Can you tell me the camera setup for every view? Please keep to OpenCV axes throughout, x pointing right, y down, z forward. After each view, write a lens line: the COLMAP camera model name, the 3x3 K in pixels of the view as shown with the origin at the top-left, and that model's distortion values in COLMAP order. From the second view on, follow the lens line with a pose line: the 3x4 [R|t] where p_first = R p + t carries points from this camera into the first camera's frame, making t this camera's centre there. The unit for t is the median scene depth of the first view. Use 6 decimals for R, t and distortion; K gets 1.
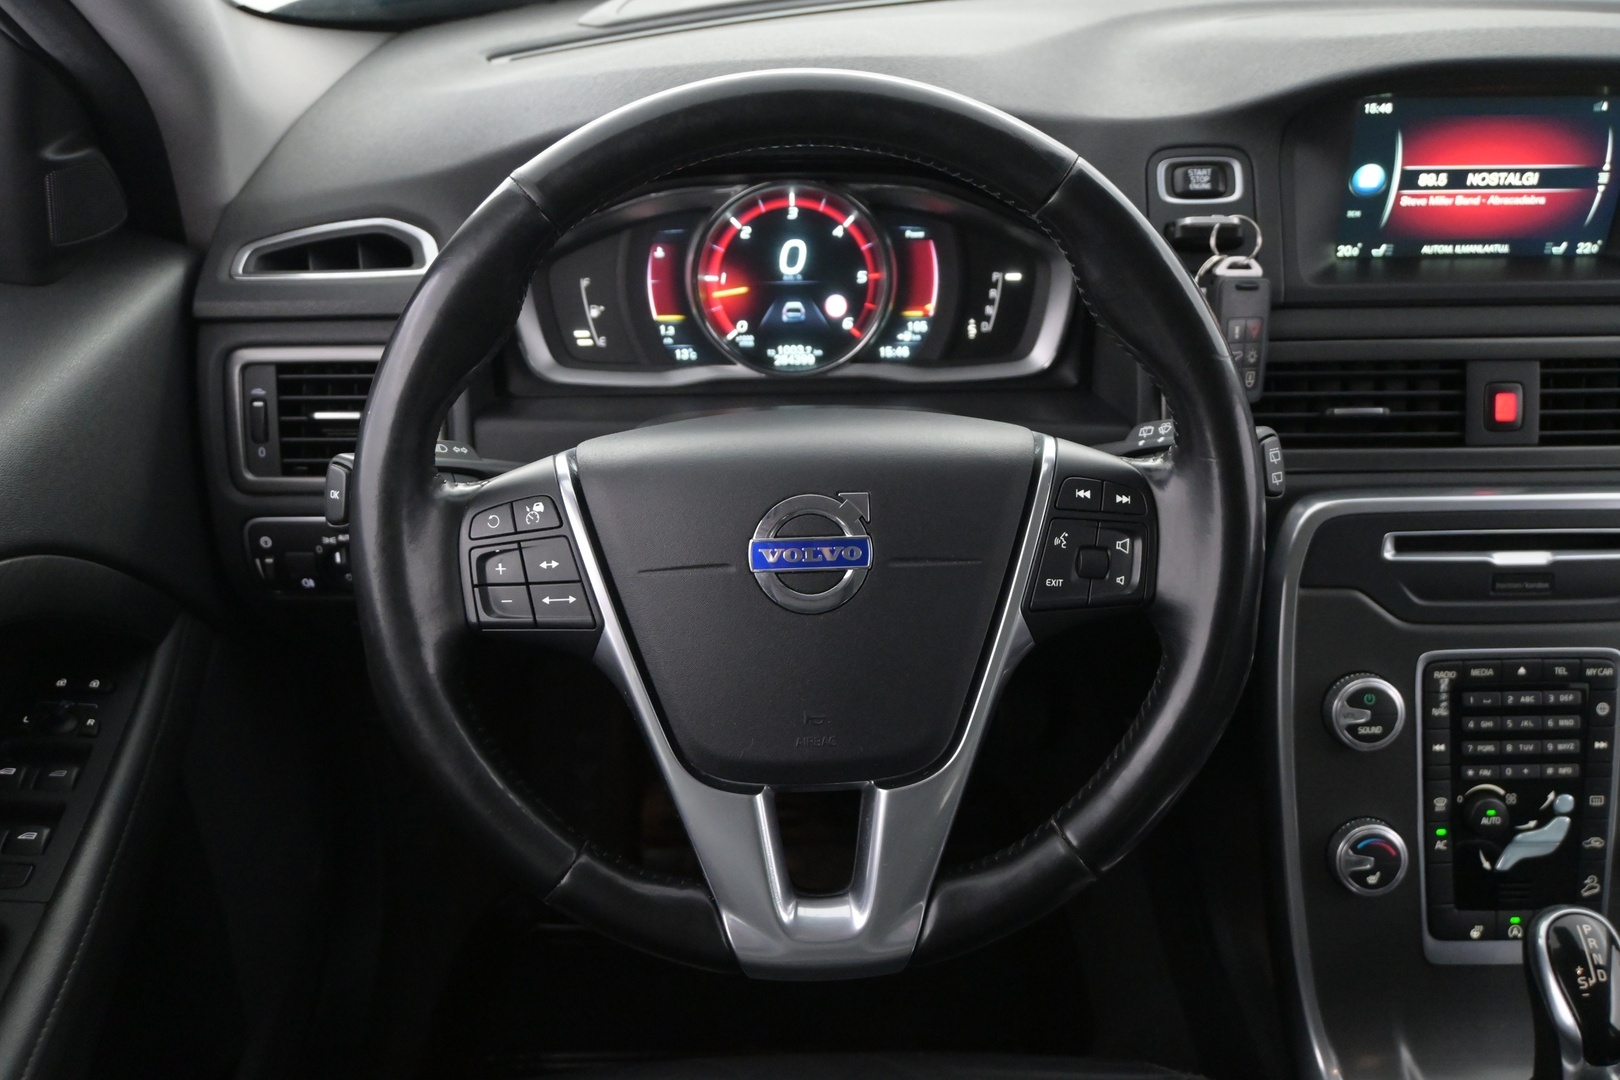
lens RADIAL K [[1725.2, 0, 810.6], [0, 1725.2, 529.9], [0, 0, 1]] dist [0.001460, 0.000000]
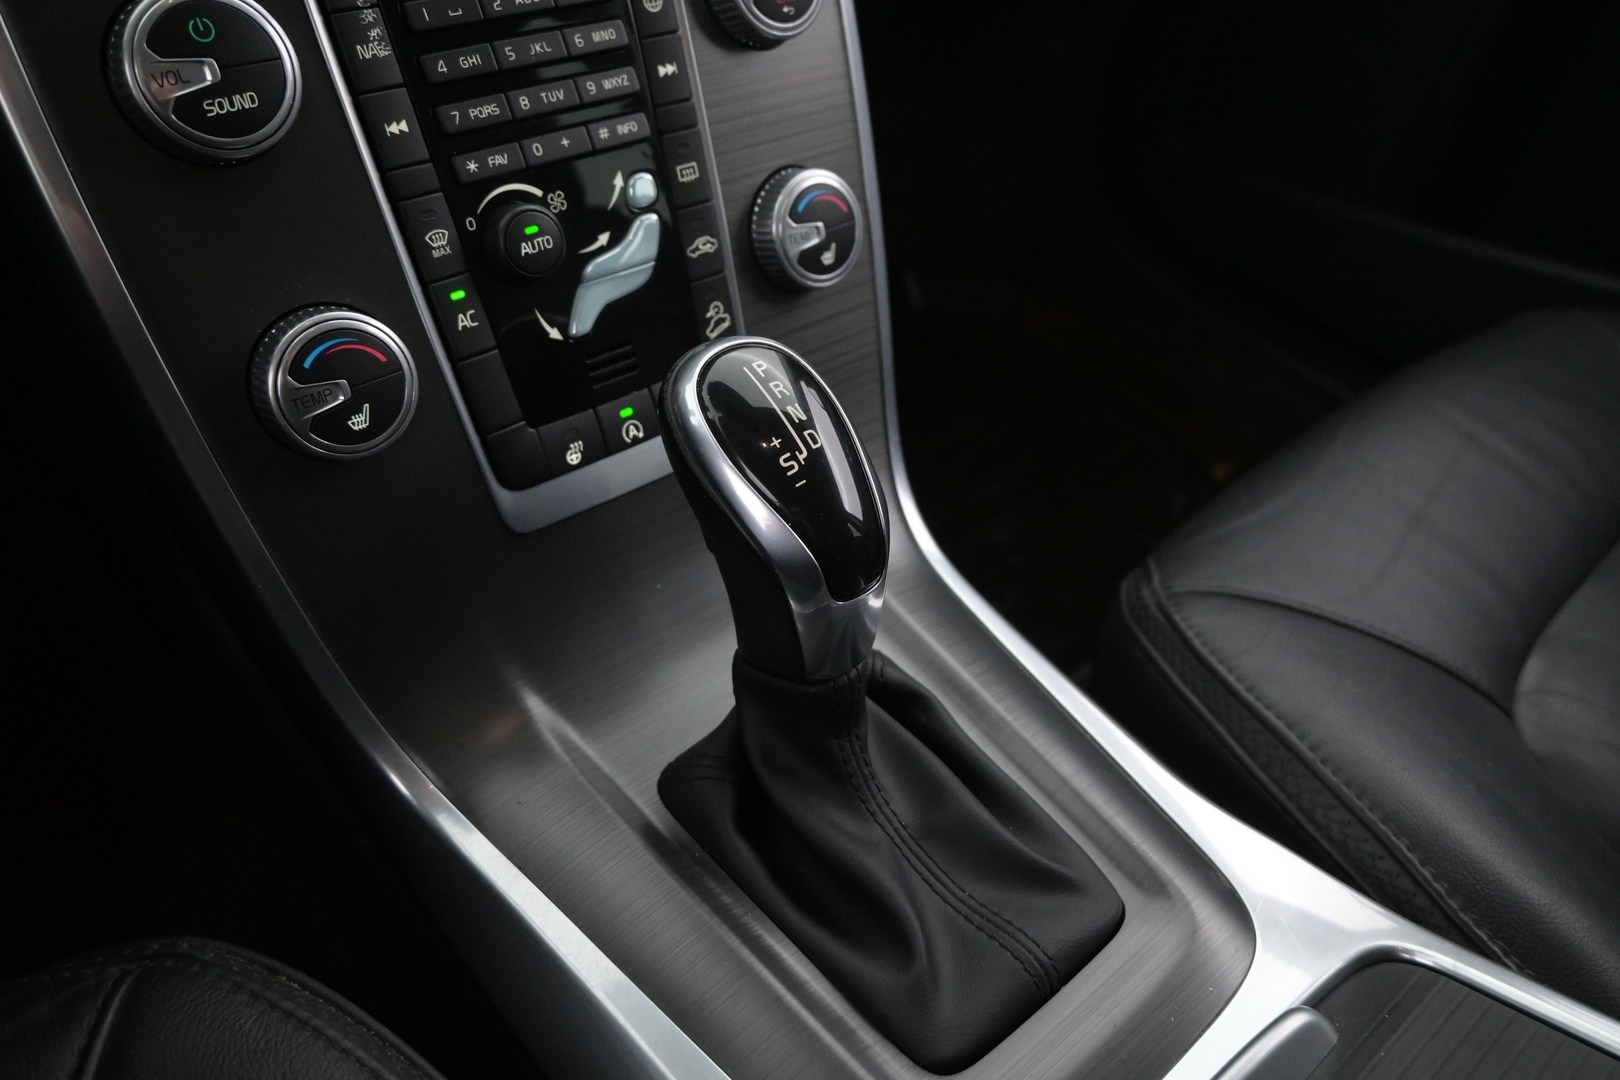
lens RADIAL K [[1193.3, 0, 814.9], [0, 1193.3, 536.6], [0, 0, 1]] dist [-0.003155, 0.005712]
pose [[0.773709, -0.370880, 0.513636, 0.235671], [0.241949, 0.922264, 0.301479, 0.159349], [-0.585521, -0.108983, 0.803298, 0.636814]]
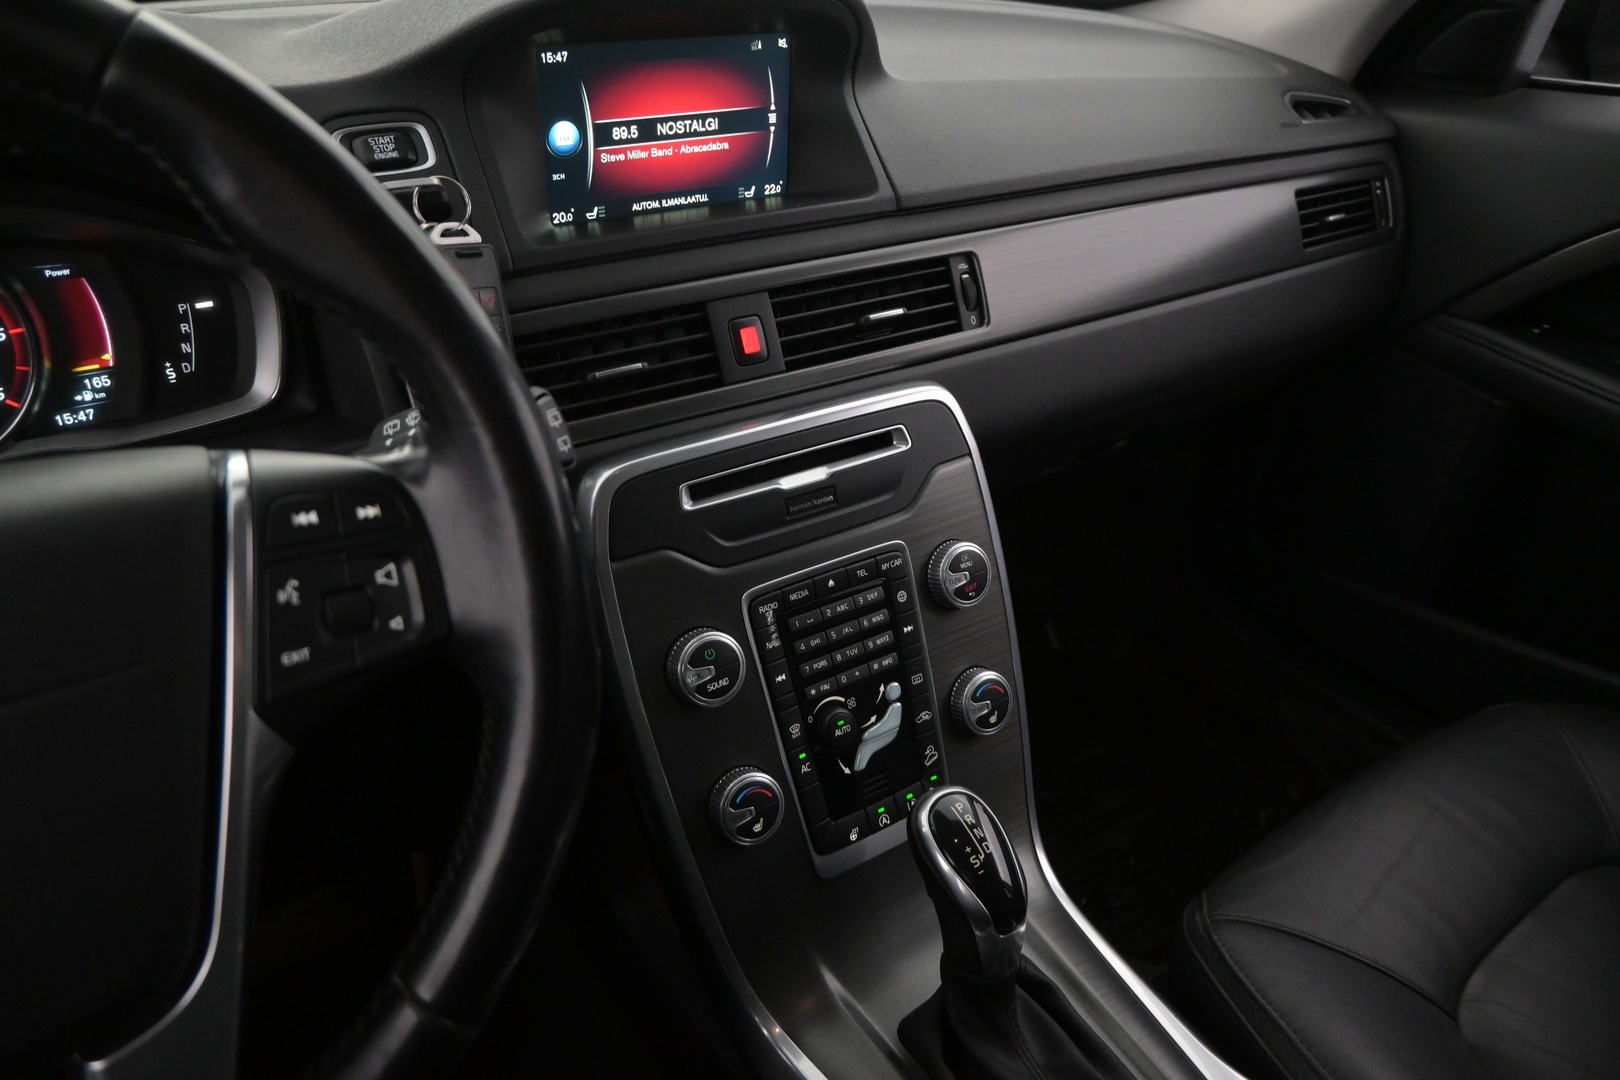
lens RADIAL K [[1123.1, 0, 816.9], [0, 1123.1, 533.5], [0, 0, 1]] dist [0.007392, -0.006742]
pose [[0.845688, -0.252898, 0.469951, 0.092946], [0.250141, 0.965708, 0.069549, 0.003577], [-0.471425, 0.058737, 0.879948, 0.401850]]
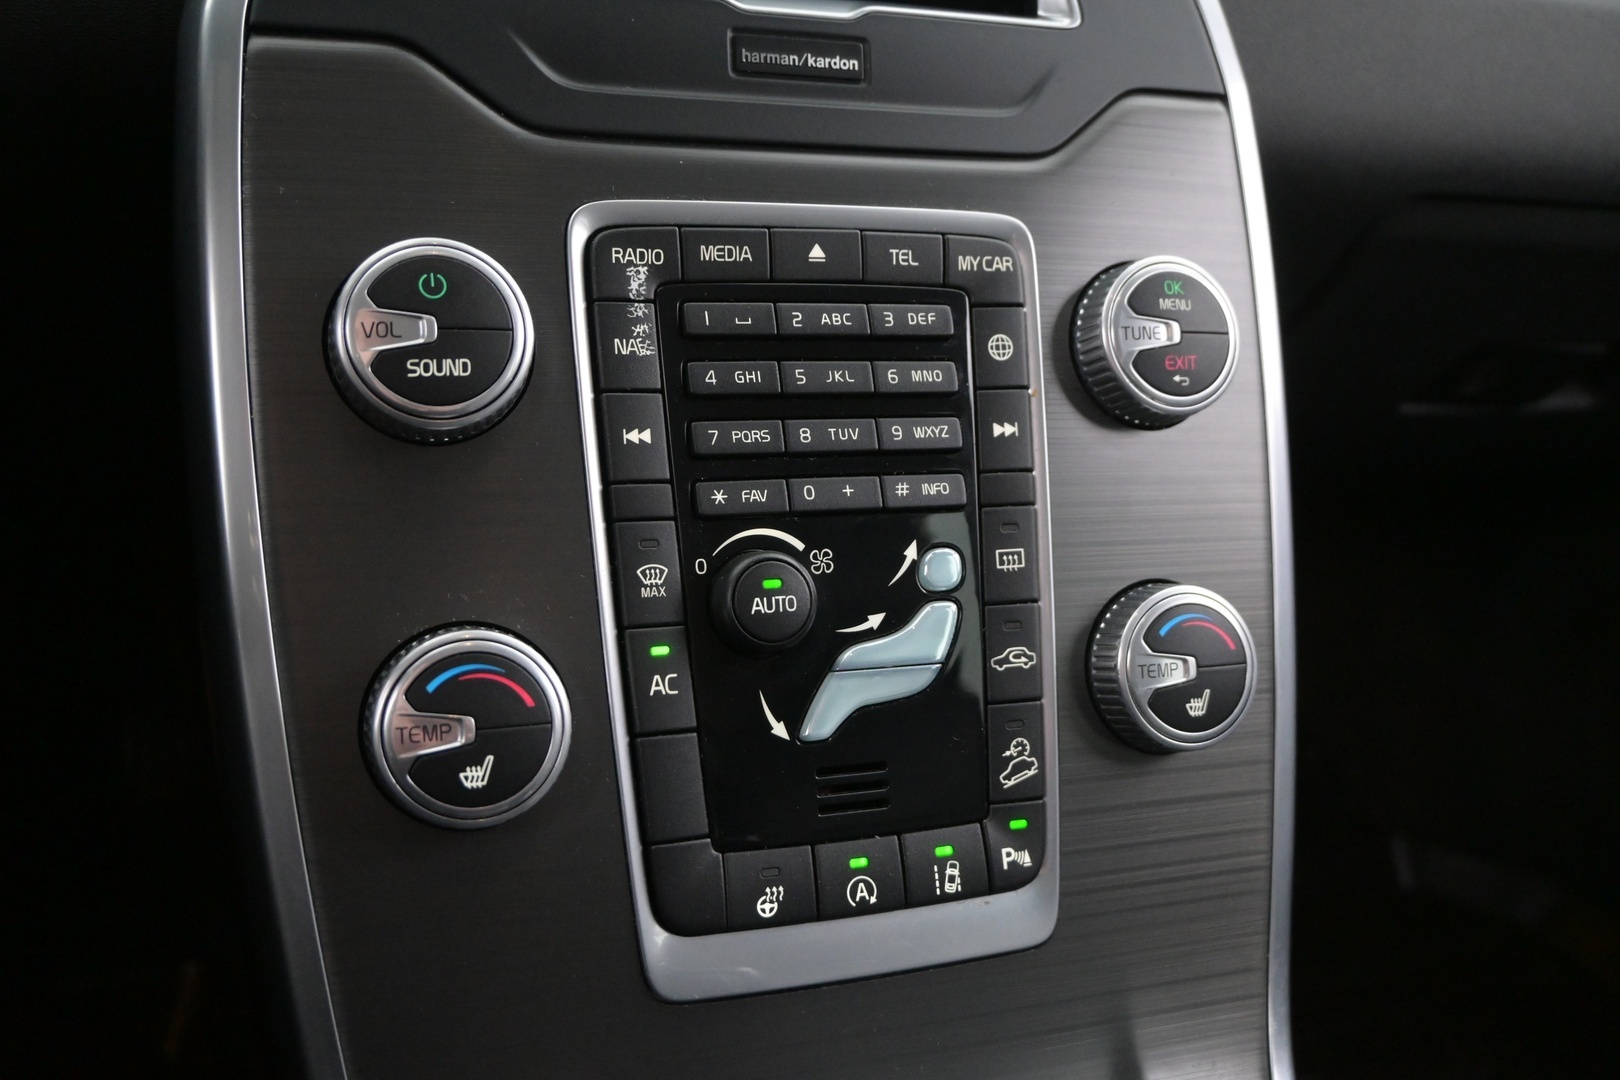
lens RADIAL K [[1417.9, 0, 805.4], [0, 1417.9, 533.9], [0, 0, 1]] dist [-0.002808, 0.001933]
pose [[0.953244, -0.034037, 0.300279, 0.299770], [0.083061, 0.984878, -0.152041, 0.200508], [-0.290563, 0.169874, 0.941656, 0.678386]]
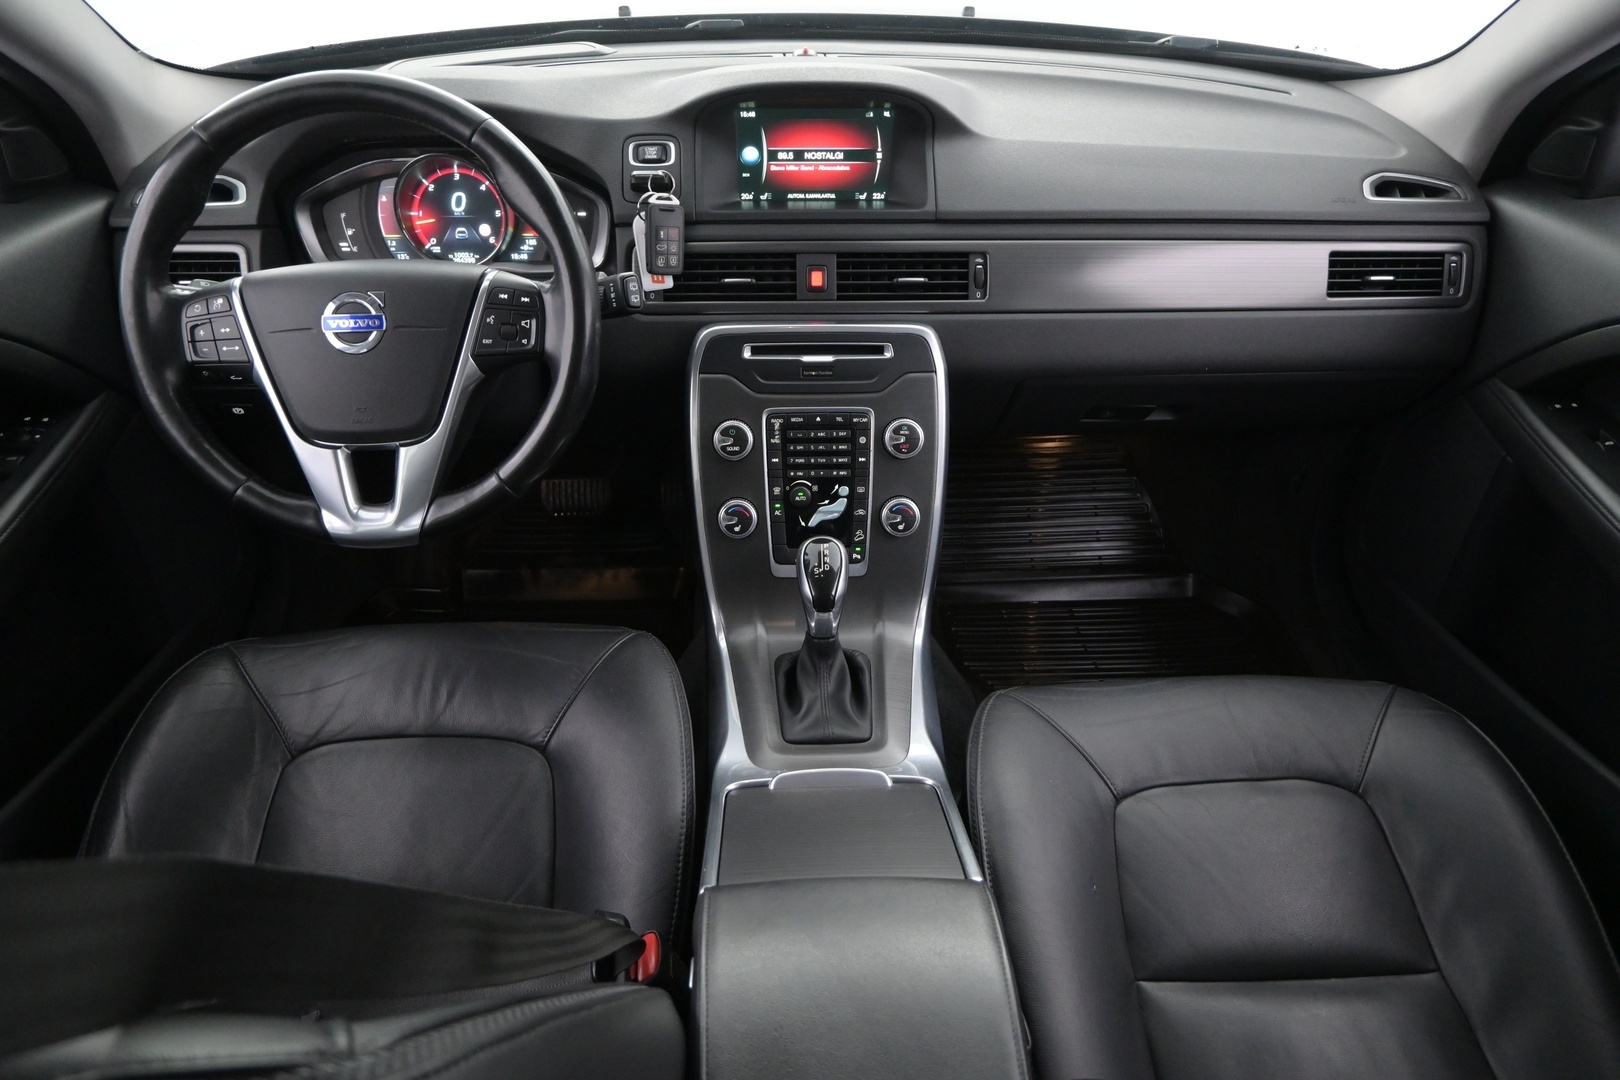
lens RADIAL K [[1123.1, 0, 803.9], [0, 1123.1, 528.9], [0, 0, 1]] dist [0.007392, -0.006742]
pose [[0.999911, 0.003179, 0.012964, 0.377667], [-0.003840, 0.998676, 0.051290, 0.137260], [-0.012784, -0.051335, 0.998600, -0.224390]]
